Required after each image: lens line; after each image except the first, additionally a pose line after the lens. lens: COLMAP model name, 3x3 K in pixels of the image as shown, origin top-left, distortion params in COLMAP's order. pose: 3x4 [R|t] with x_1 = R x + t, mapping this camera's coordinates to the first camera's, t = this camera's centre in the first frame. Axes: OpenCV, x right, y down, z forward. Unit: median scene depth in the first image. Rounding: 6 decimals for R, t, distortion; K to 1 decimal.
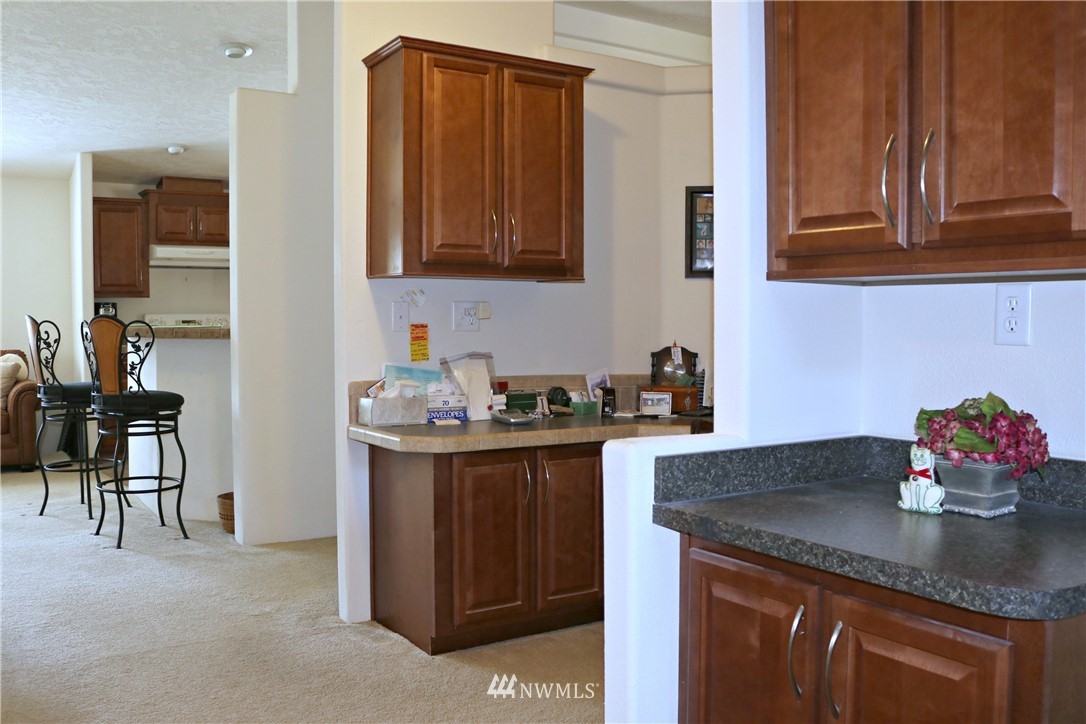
lens RADIAL K [[937.3, 0, 516.2], [0, 937.3, 362.5], [0, 0, 1]] dist [-0.198438, 0.145244]
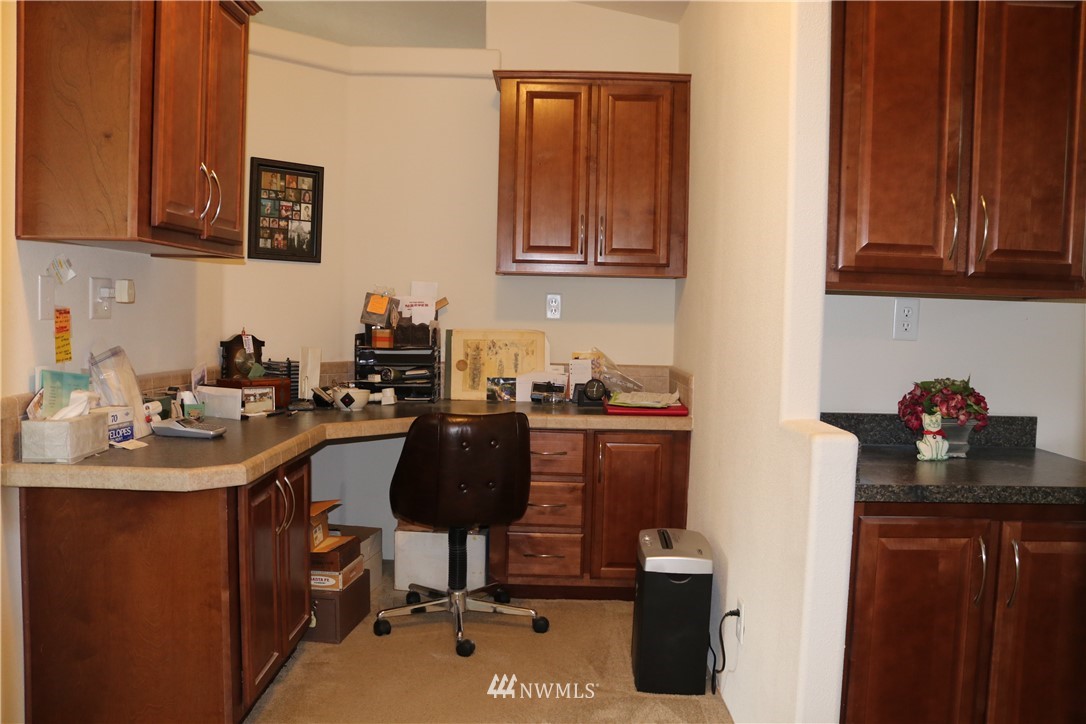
lens RADIAL K [[893.5, 0, 532.8], [0, 893.5, 362.5], [0, 0, 1]] dist [-0.162791, 0.119592]
pose [[0.530237, -0.036829, 0.847049, -0.489645], [0.011914, 0.999281, 0.035990, -0.021162], [-0.847766, -0.008991, 0.530294, 0.384741]]
